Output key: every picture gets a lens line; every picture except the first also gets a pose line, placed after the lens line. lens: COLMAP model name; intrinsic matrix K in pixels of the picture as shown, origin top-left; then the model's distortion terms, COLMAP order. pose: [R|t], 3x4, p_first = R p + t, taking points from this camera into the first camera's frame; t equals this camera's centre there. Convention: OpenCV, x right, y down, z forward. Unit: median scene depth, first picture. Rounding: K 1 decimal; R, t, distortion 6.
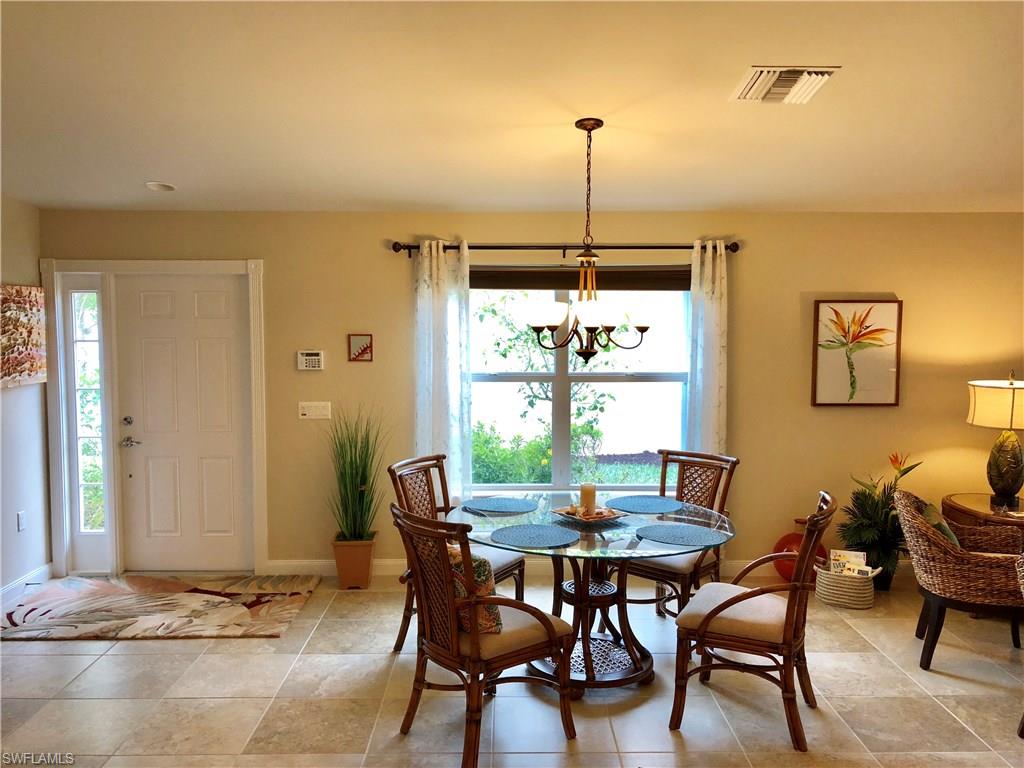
lens RADIAL K [[894.2, 0, 514.7], [0, 894.2, 332.5], [0, 0, 1]] dist [0.103584, -0.076698]
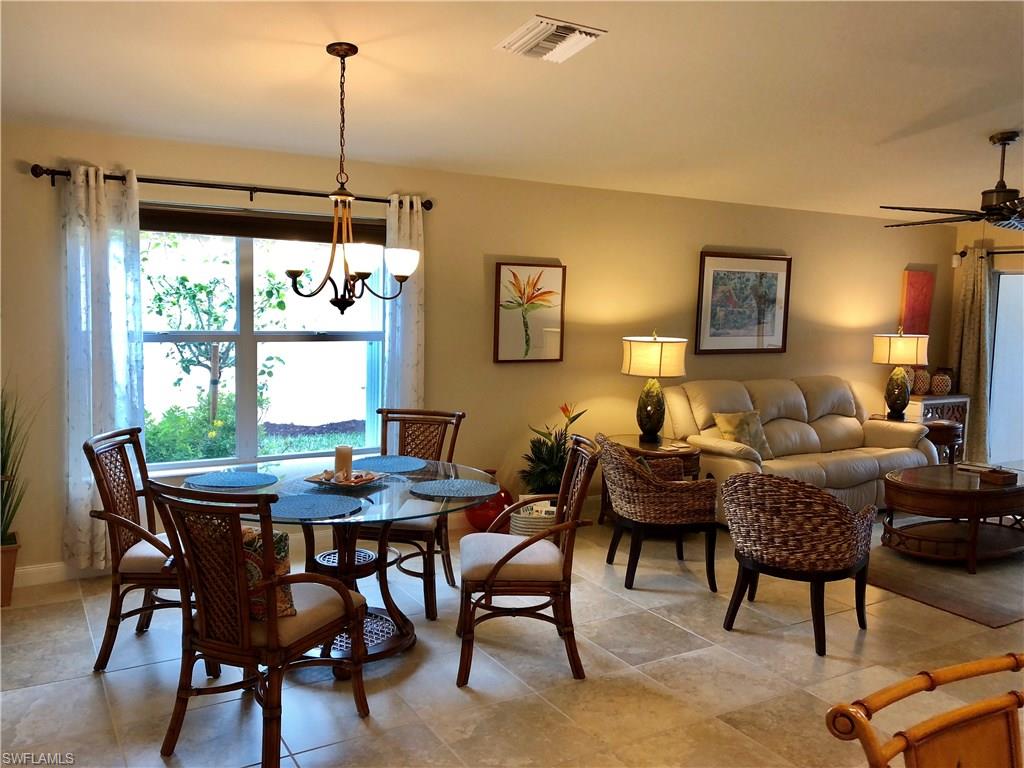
lens RADIAL K [[894.2, 0, 514.7], [0, 894.2, 332.5], [0, 0, 1]] dist [0.103584, -0.076698]
pose [[0.866441, 0.001902, 0.499276, -0.193405], [-0.013578, 0.999713, 0.019755, 0.028818], [-0.499095, -0.023895, 0.866217, 0.102917]]
